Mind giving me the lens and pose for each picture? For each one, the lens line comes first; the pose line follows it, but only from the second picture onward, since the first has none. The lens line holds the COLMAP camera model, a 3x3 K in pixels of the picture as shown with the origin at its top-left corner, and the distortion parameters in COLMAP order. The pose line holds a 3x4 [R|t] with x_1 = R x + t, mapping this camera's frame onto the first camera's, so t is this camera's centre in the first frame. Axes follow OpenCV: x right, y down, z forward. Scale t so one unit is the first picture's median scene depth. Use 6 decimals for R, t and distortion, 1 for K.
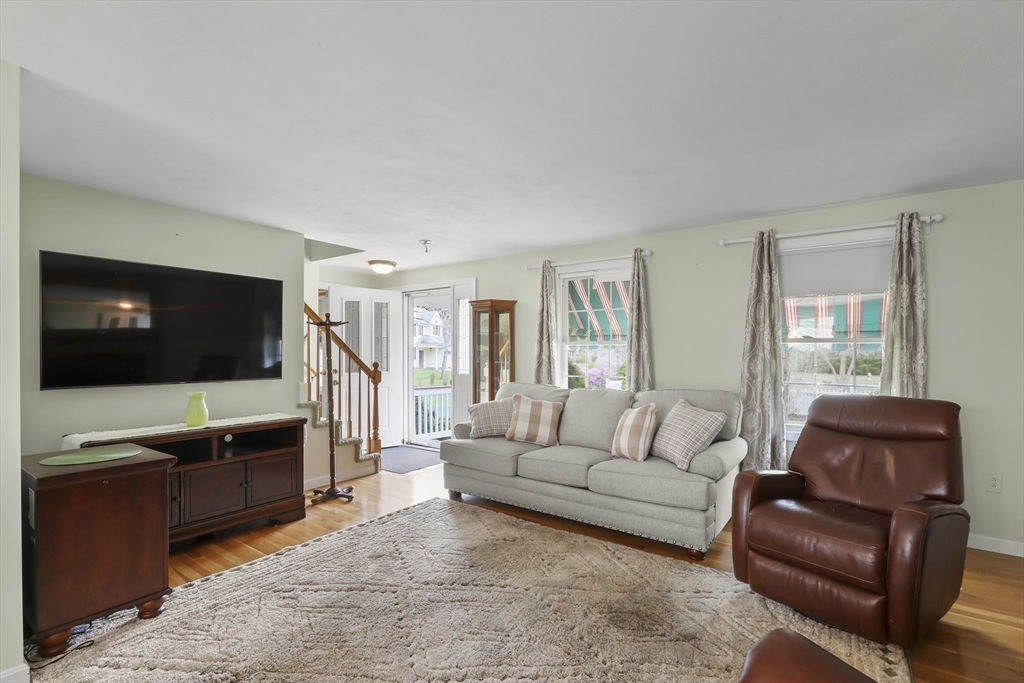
lens RADIAL K [[466.0, 0, 506.5], [0, 466.0, 352.0], [0, 0, 1]] dist [-0.002585, 0.000480]
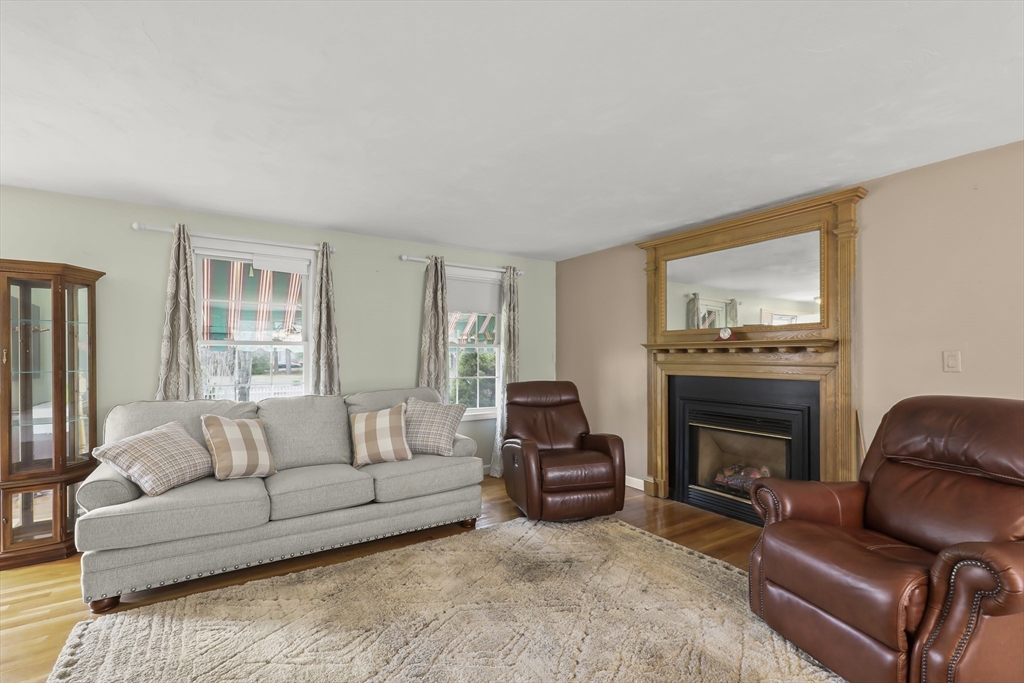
lens RADIAL K [[466.0, 0, 517.0], [0, 466.0, 356.0], [0, 0, 1]] dist [-0.002585, 0.000480]
pose [[0.335674, -0.001186, 0.941978, -0.596429], [0.001505, 0.999999, 0.000723, 0.004665], [-0.941977, 0.001175, 0.335675, 0.424384]]
